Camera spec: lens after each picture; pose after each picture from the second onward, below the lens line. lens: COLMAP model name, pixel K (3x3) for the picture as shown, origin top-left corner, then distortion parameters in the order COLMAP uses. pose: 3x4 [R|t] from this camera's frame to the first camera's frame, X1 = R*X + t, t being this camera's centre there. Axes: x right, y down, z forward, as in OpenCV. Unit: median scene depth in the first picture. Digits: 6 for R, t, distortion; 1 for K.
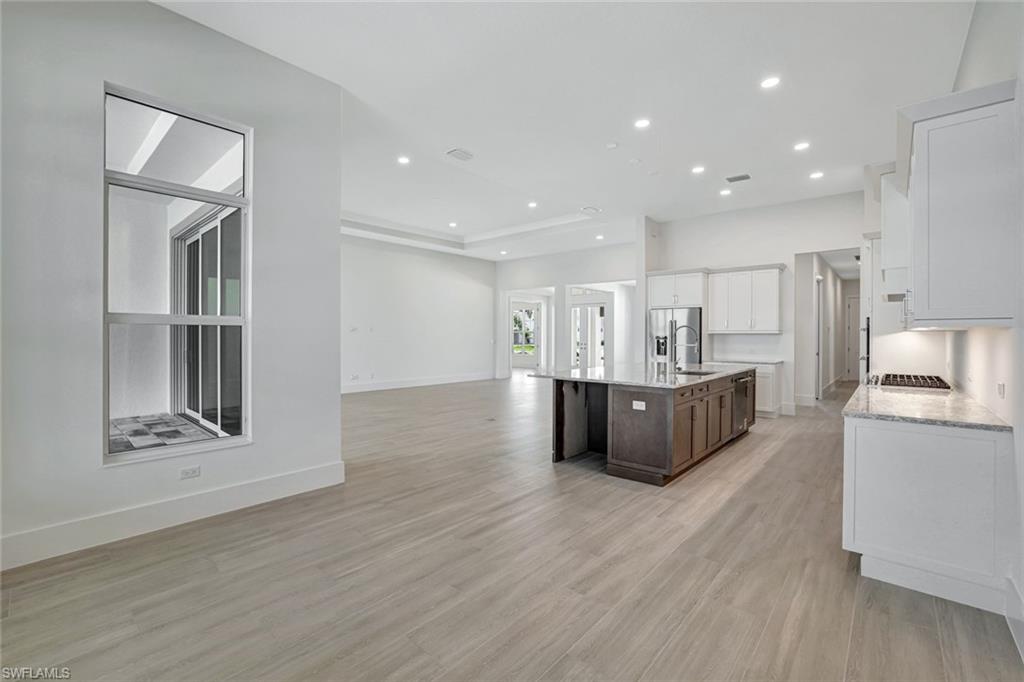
lens RADIAL K [[441.6, 0, 512.0], [0, 441.6, 341.0], [0, 0, 1]] dist [-0.040358, 0.014348]
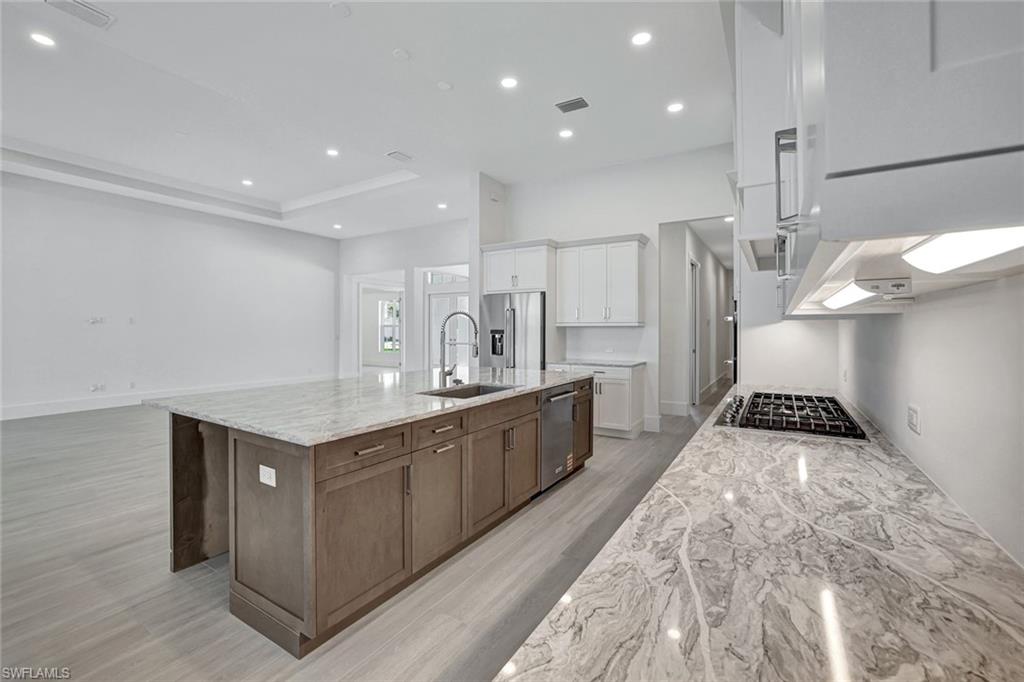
lens RADIAL K [[443.0, 0, 506.3], [0, 443.0, 334.7], [0, 0, 1]] dist [-0.045642, 0.015530]
pose [[0.986154, -0.002106, 0.165819, 0.249701], [0.002466, 0.999995, -0.001966, -0.001394], [-0.165814, 0.002348, 0.986154, 0.270214]]
